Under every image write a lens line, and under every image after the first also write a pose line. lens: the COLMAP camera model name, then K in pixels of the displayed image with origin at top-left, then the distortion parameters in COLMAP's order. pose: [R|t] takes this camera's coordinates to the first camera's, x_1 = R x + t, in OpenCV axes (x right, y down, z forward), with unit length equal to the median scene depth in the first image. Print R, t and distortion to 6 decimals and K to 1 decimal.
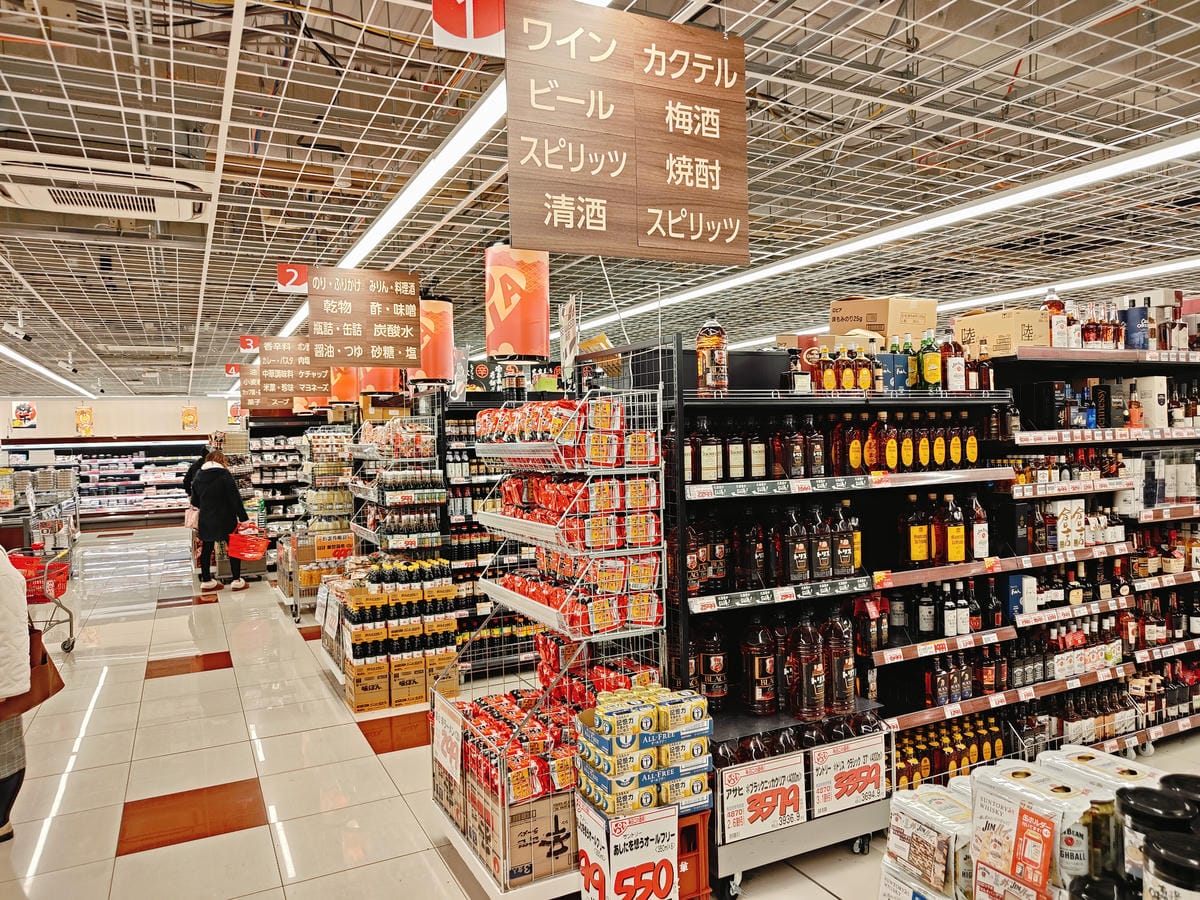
lens RADIAL K [[838.3, 0, 601.1], [0, 838.3, 452.3], [0, 0, 1]] dist [-0.000977, 0.003510]
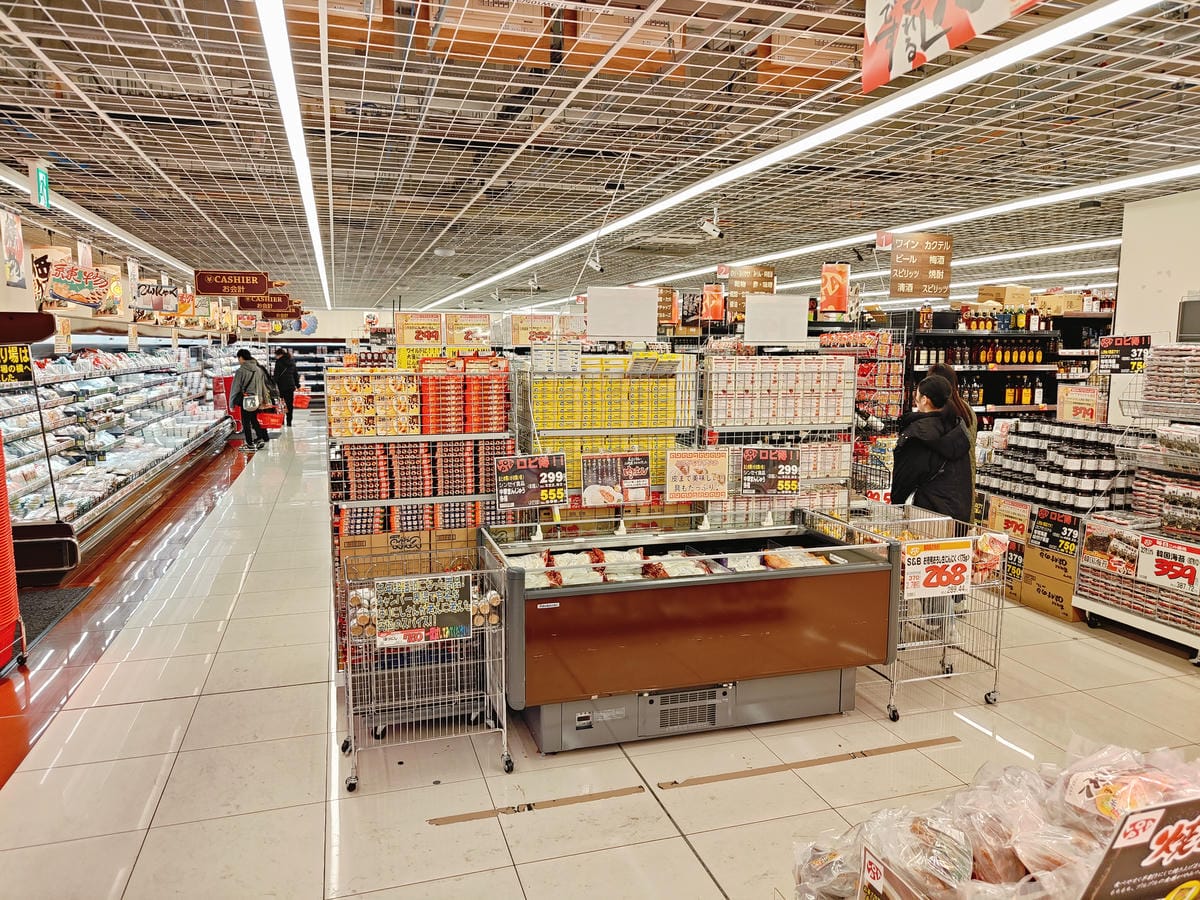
lens RADIAL K [[838.3, 0, 598.3], [0, 838.3, 444.3], [0, 0, 1]] dist [-0.000977, 0.003510]
pose [[0.986051, 0.046318, -0.159871, -0.384566], [-0.031009, 0.994805, 0.096962, 0.052935], [0.163532, -0.090652, 0.982364, -1.546006]]
